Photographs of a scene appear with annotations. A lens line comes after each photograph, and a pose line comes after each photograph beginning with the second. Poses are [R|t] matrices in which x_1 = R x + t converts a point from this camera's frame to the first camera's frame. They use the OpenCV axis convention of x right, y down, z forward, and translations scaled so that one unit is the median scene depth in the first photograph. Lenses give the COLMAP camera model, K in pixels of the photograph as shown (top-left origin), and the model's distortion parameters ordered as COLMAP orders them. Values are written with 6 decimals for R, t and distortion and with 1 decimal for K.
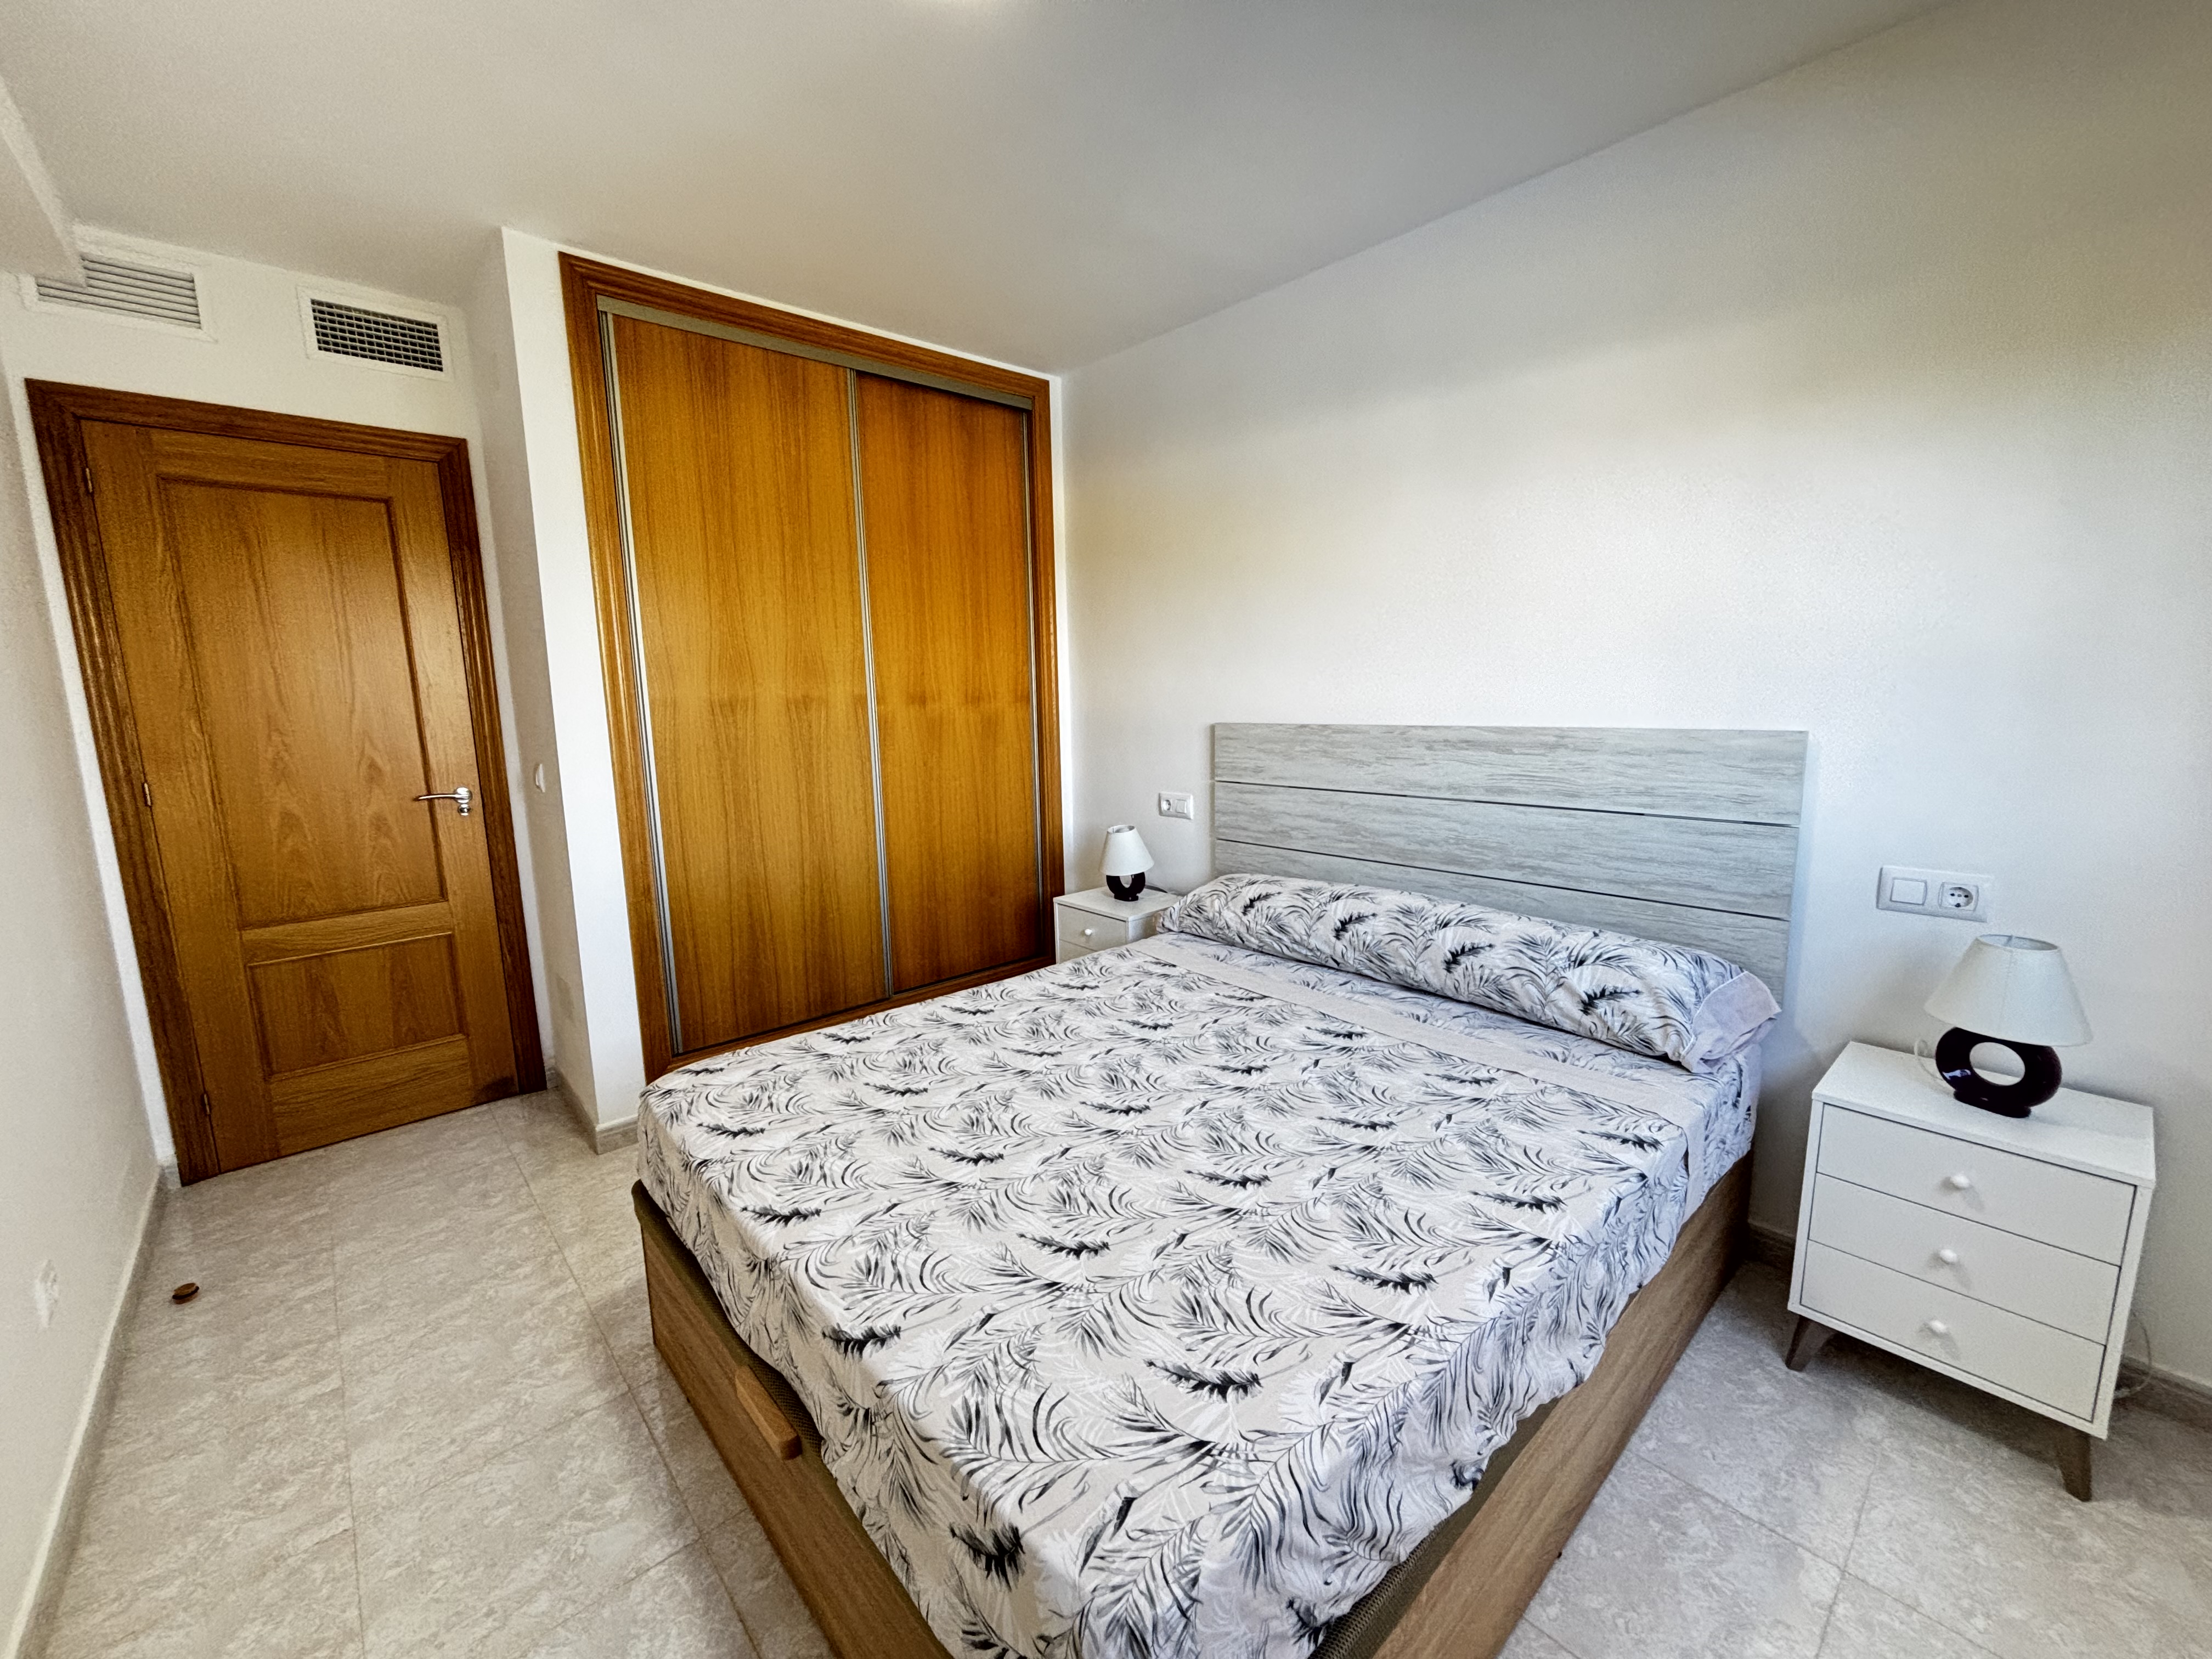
lens RADIAL K [[889.9, 0, 1099.3], [0, 889.9, 826.7], [0, 0, 1]] dist [0.016950, 0.000051]
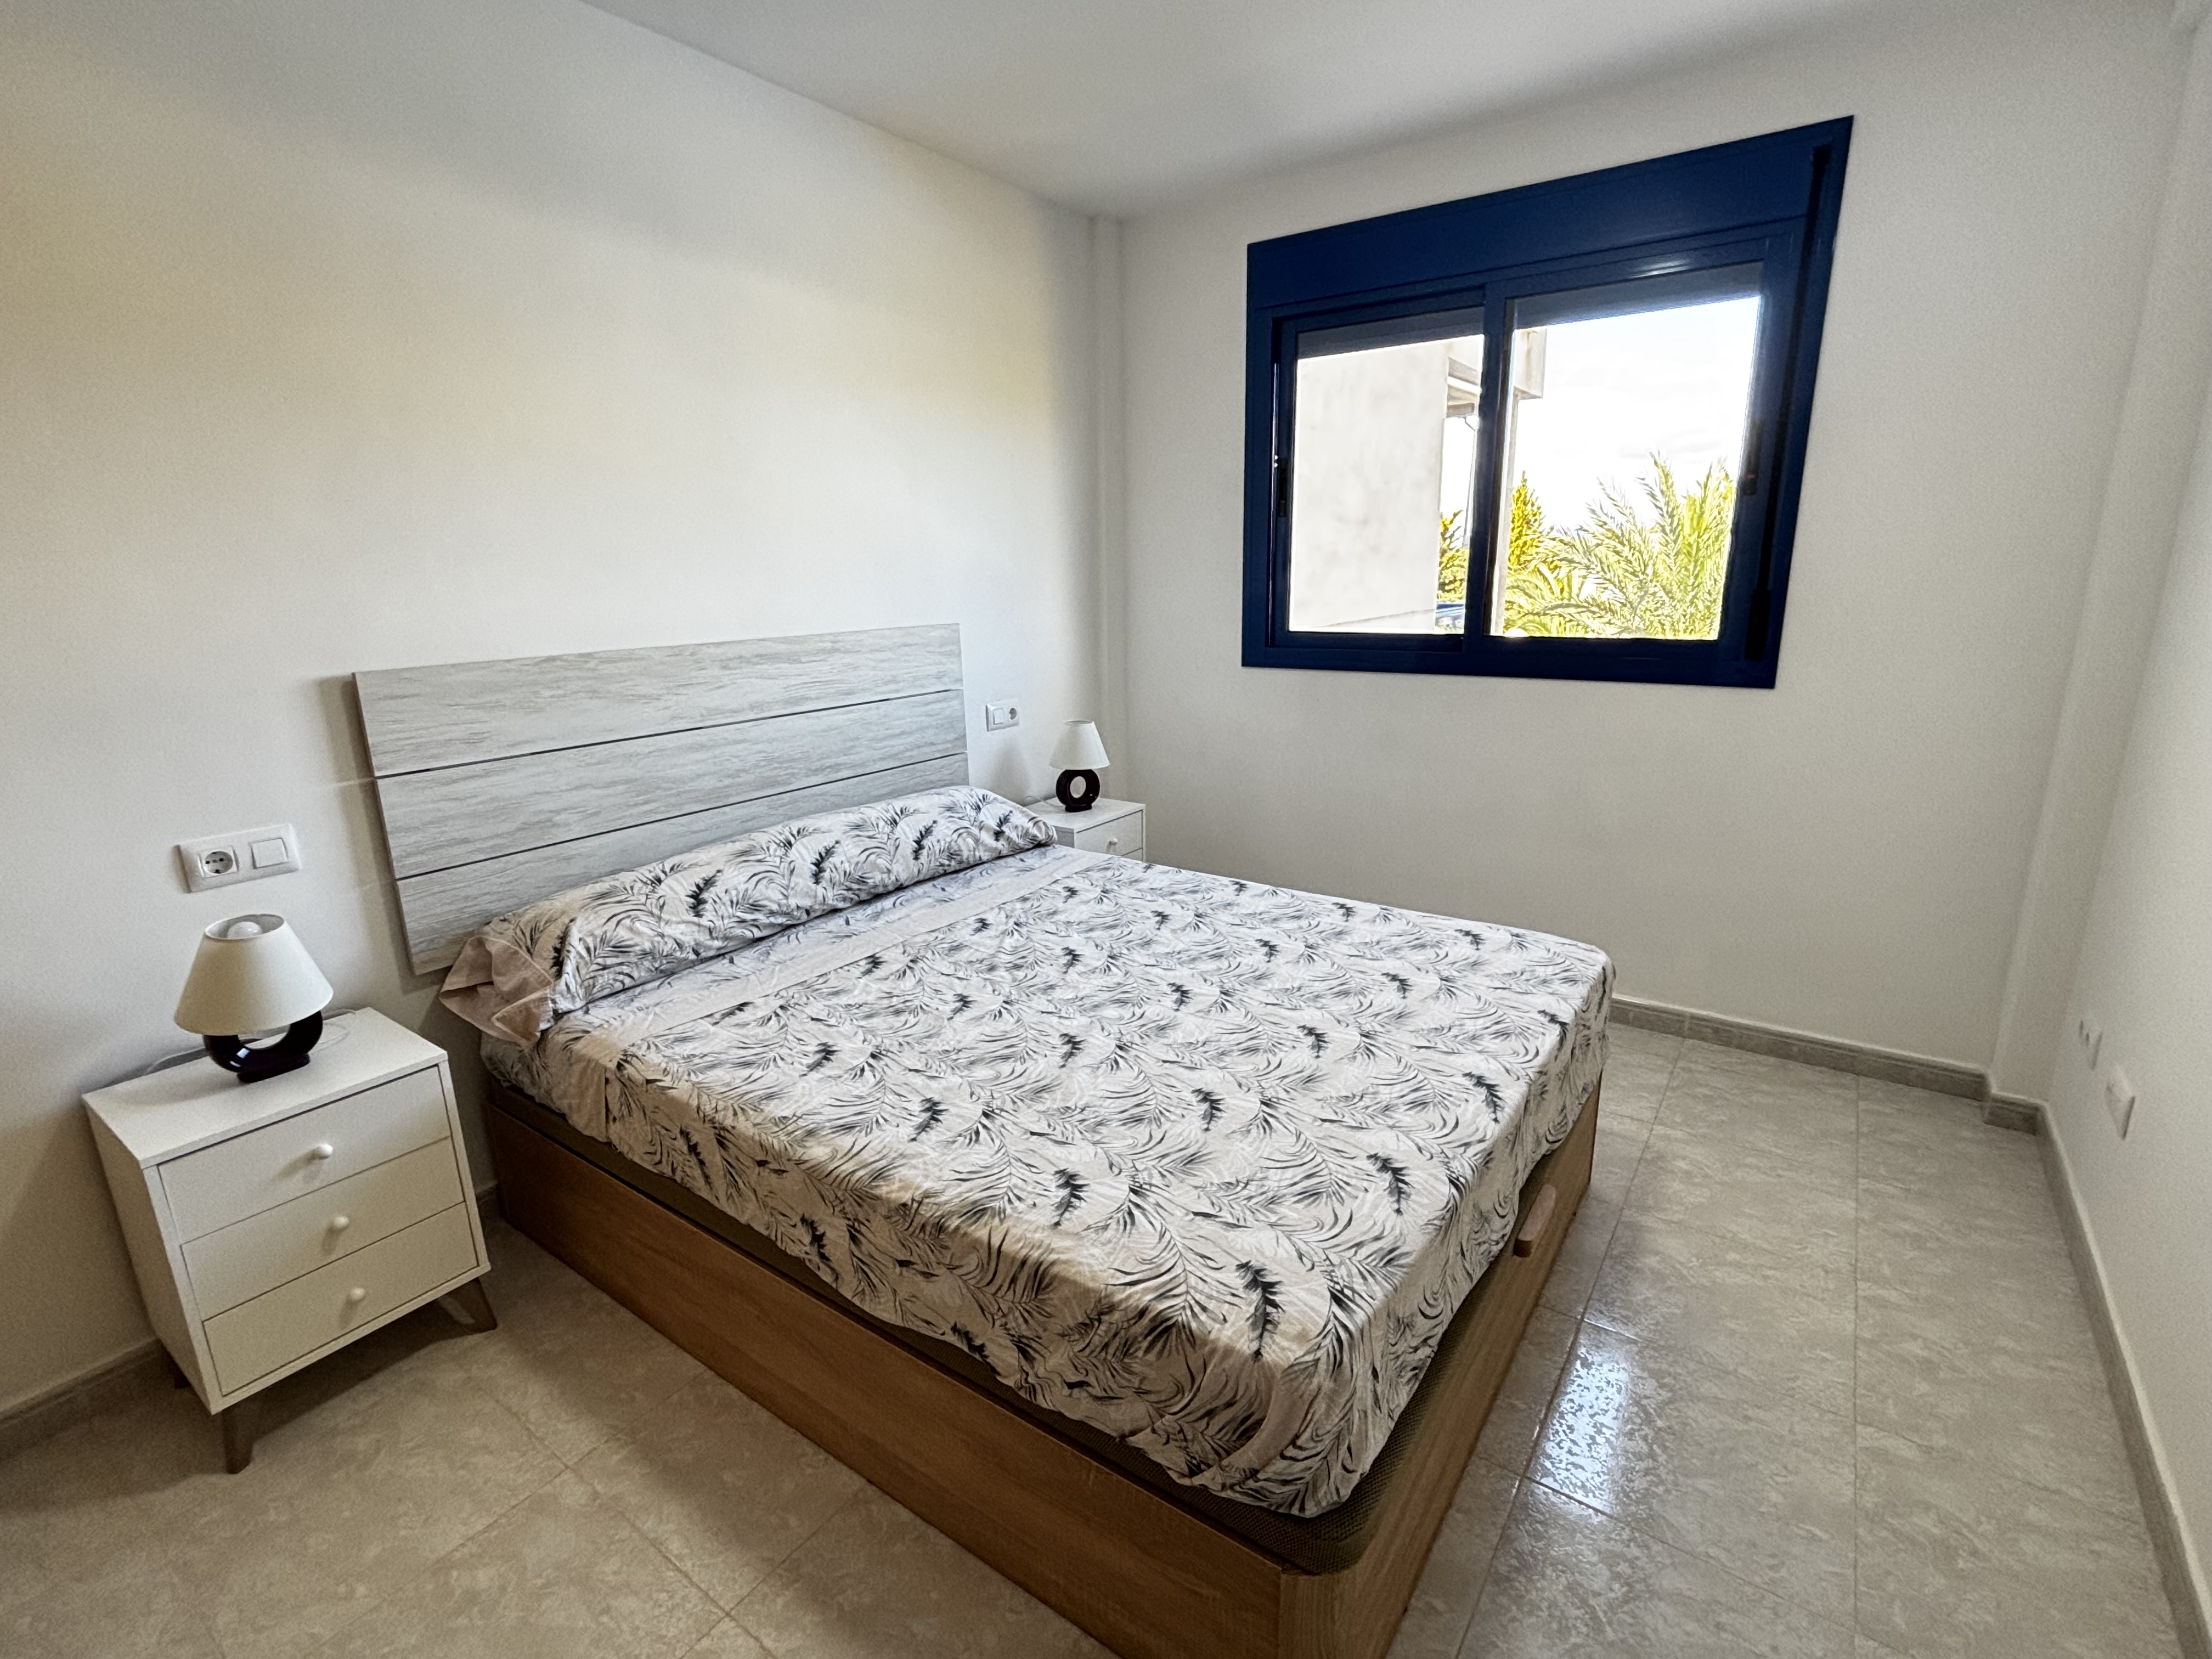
lens RADIAL K [[1028.2, 0, 1099.9], [0, 1028.2, 833.7], [0, 0, 1]] dist [0.025550, -0.000326]
pose [[-0.221981, -0.219931, 0.949924, -0.819232], [0.175160, 0.949386, 0.260739, -0.150884], [-0.959189, 0.224268, -0.172222, 0.965889]]
